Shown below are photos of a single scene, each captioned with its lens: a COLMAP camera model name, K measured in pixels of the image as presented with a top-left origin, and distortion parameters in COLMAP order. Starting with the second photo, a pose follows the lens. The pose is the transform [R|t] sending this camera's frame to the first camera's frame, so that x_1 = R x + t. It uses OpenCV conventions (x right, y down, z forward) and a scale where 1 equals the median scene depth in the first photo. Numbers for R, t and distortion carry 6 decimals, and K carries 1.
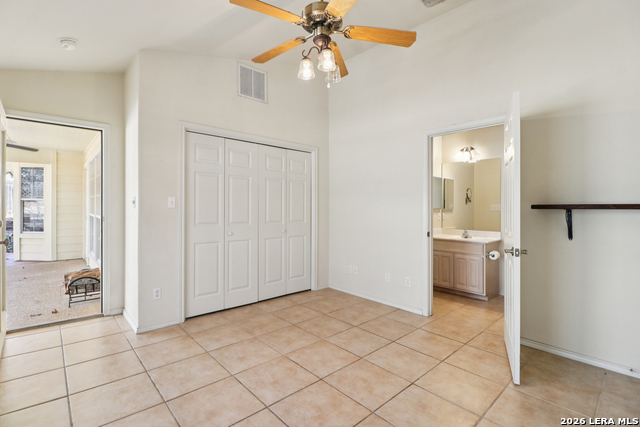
lens RADIAL K [[300.5, 0, 316.9], [0, 300.5, 209.0], [0, 0, 1]] dist [0.011045, -0.004305]
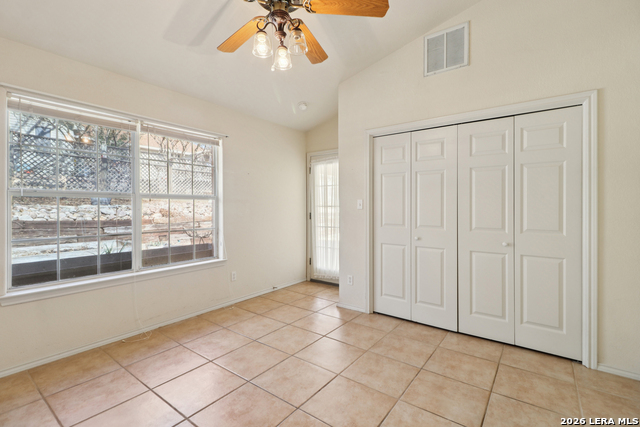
lens RADIAL K [[300.5, 0, 315.6], [0, 300.5, 212.1], [0, 0, 1]] dist [0.011045, -0.004305]
pose [[0.173811, 0.008445, -0.984743, 0.595270], [-0.004165, 0.999961, 0.007840, -0.000078], [0.984770, 0.002739, 0.173839, 0.619362]]
